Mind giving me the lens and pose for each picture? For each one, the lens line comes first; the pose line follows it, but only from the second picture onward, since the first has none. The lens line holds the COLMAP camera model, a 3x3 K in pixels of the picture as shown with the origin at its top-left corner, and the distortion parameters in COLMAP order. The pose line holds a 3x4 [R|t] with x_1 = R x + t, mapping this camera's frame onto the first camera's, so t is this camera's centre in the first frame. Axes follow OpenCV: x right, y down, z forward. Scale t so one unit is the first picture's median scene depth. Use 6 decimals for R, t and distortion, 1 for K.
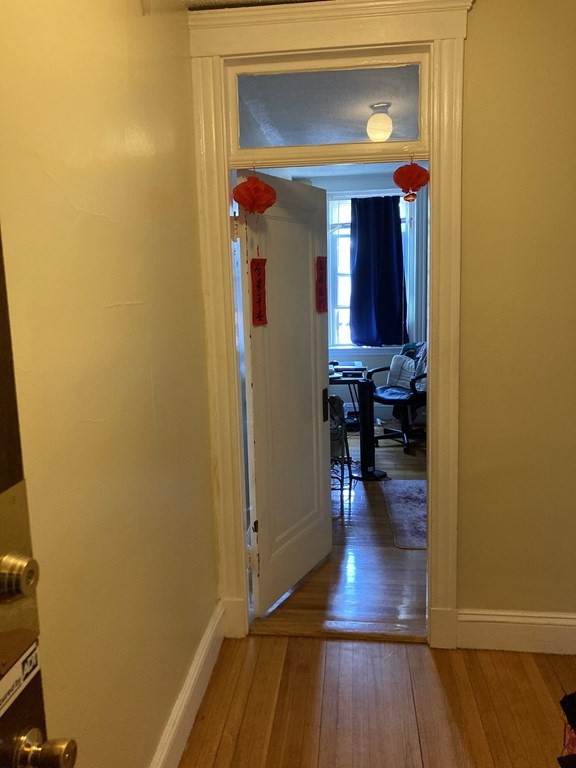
lens RADIAL K [[632.2, 0, 286.3], [0, 632.2, 386.0], [0, 0, 1]] dist [0.011594, -0.005348]
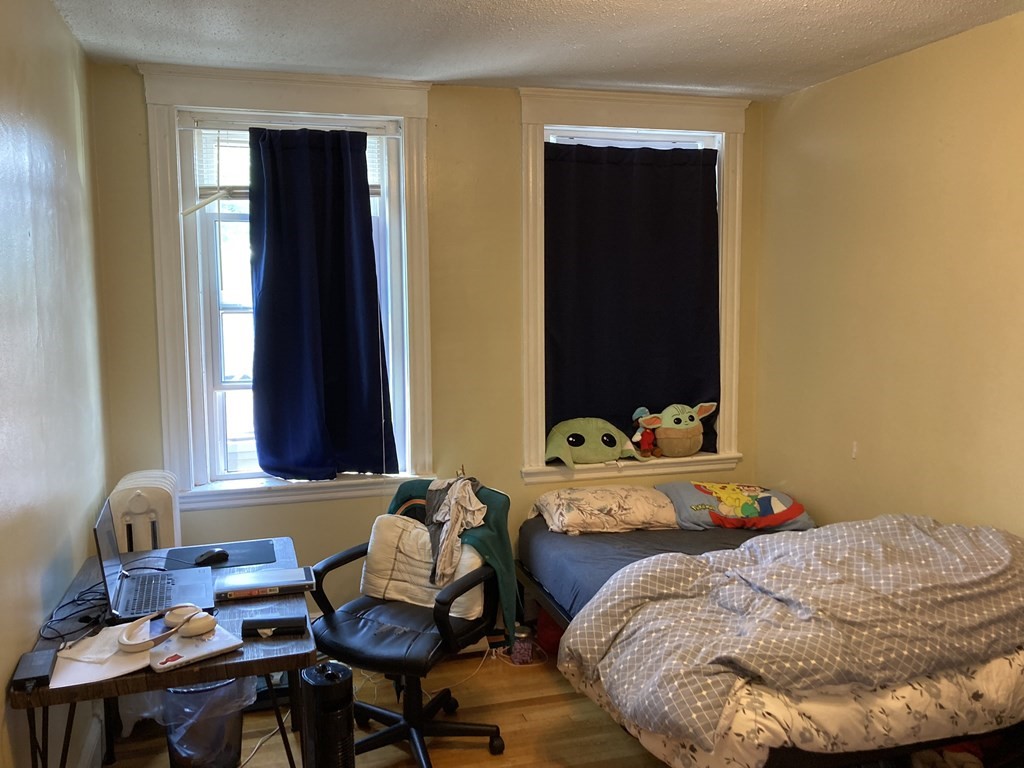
lens RADIAL K [[842.9, 0, 516.8], [0, 842.9, 386.4], [0, 0, 1]] dist [0.011594, -0.005348]
pose [[0.916228, -0.018145, 0.400247, 0.038511], [0.049368, 0.996474, -0.067836, -0.081961], [-0.397605, 0.081913, 0.913893, 0.438144]]
